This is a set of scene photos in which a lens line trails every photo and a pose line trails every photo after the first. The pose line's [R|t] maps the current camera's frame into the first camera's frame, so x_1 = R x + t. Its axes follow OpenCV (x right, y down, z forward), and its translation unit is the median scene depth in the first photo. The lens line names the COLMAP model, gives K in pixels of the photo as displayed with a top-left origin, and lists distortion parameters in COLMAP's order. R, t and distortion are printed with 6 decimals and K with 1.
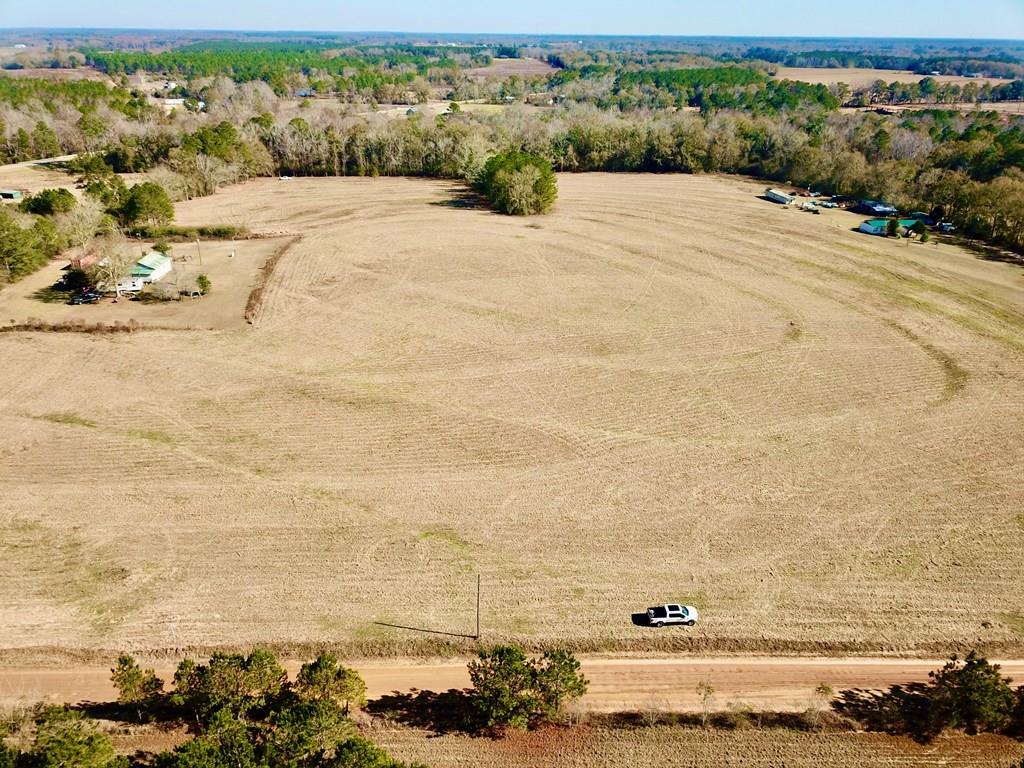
lens RADIAL K [[781.4, 0, 504.2], [0, 781.4, 389.0], [0, 0, 1]] dist [0.015599, -0.011460]
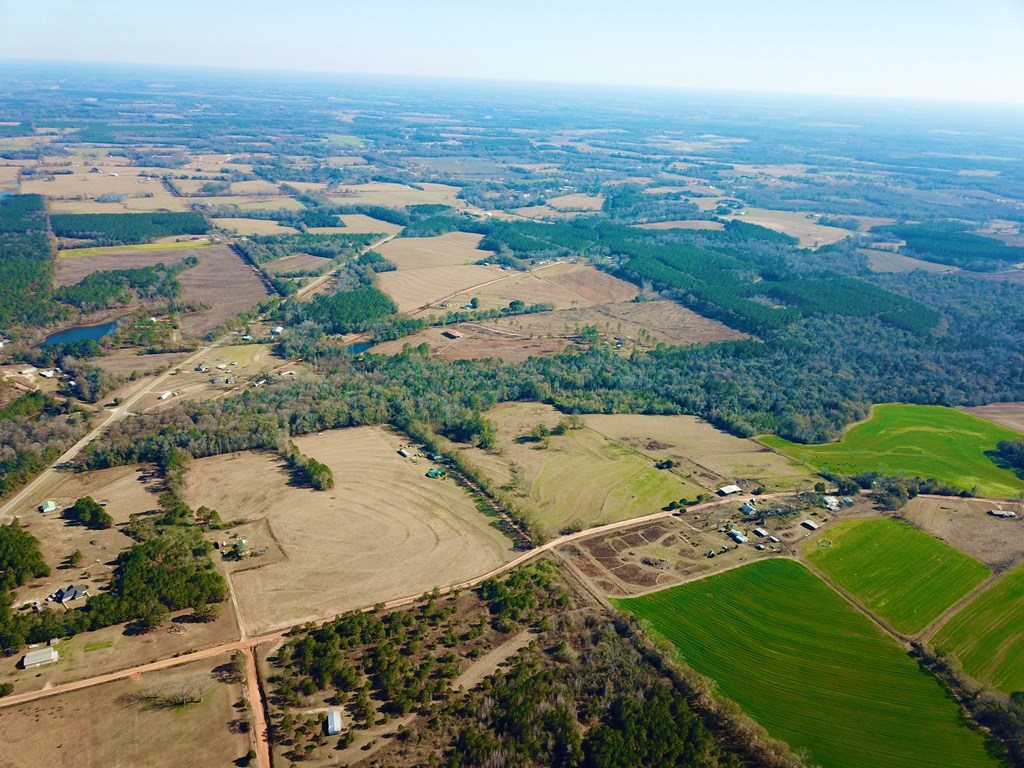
lens RADIAL K [[781.4, 0, 504.2], [0, 781.4, 389.0], [0, 0, 1]] dist [0.015599, -0.011460]
pose [[0.904370, -0.127477, 0.407265, -0.760011], [0.139001, 0.990291, 0.001305, -0.722209], [-0.403478, 0.055430, 0.913309, -2.985183]]
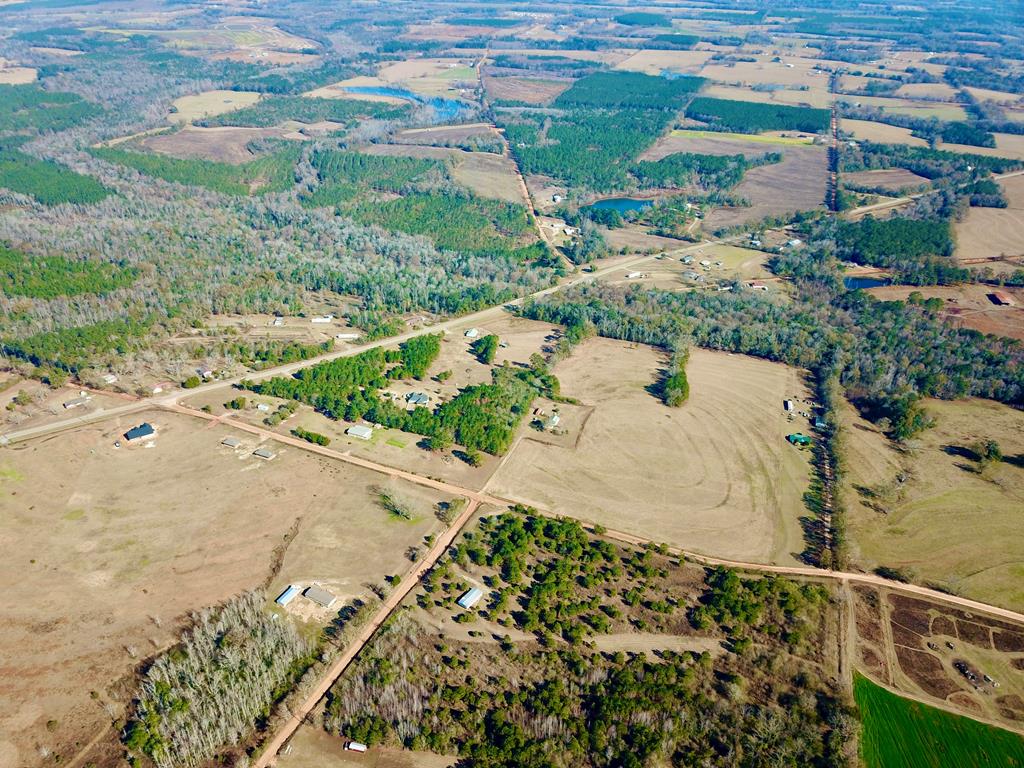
lens RADIAL K [[781.4, 0, 504.2], [0, 781.4, 389.0], [0, 0, 1]] dist [0.015599, -0.011460]
pose [[0.912165, 0.213514, -0.349811, 0.643094], [-0.178688, 0.975361, 0.129386, -0.757960], [0.368817, -0.055514, 0.927843, -2.678411]]
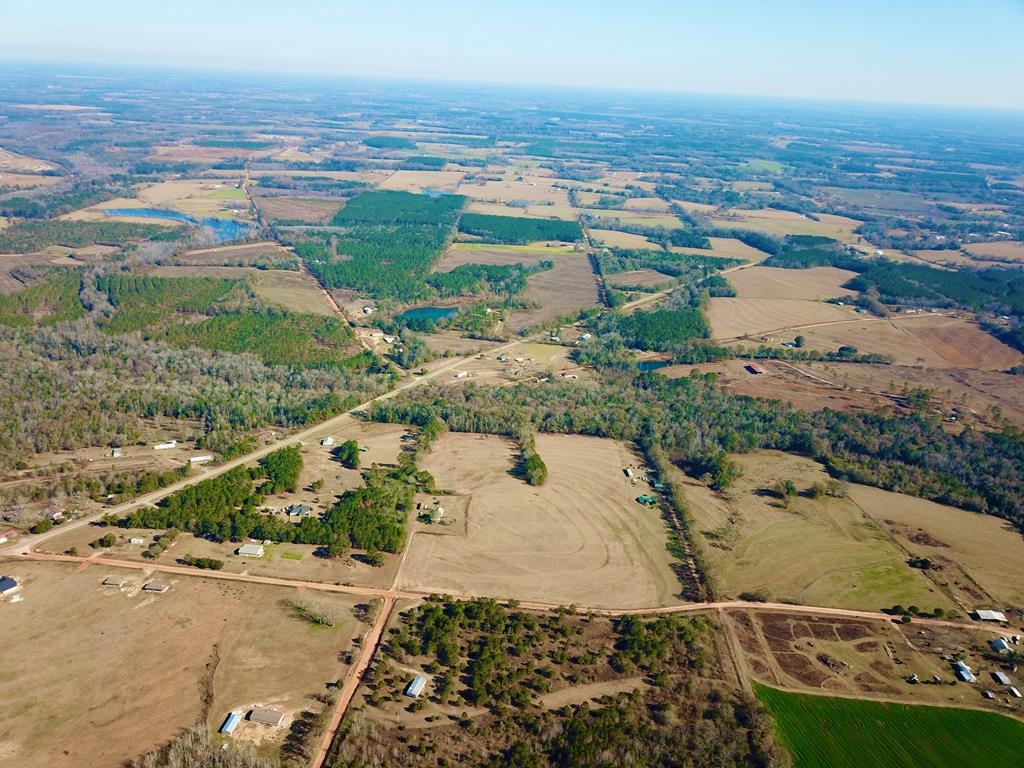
lens RADIAL K [[781.4, 0, 504.2], [0, 781.4, 389.0], [0, 0, 1]] dist [0.015599, -0.011460]
pose [[0.993687, 0.079503, -0.079159, 0.168141], [-0.082928, 0.995713, -0.040960, -0.659550], [0.075564, 0.047266, 0.996020, -3.127244]]
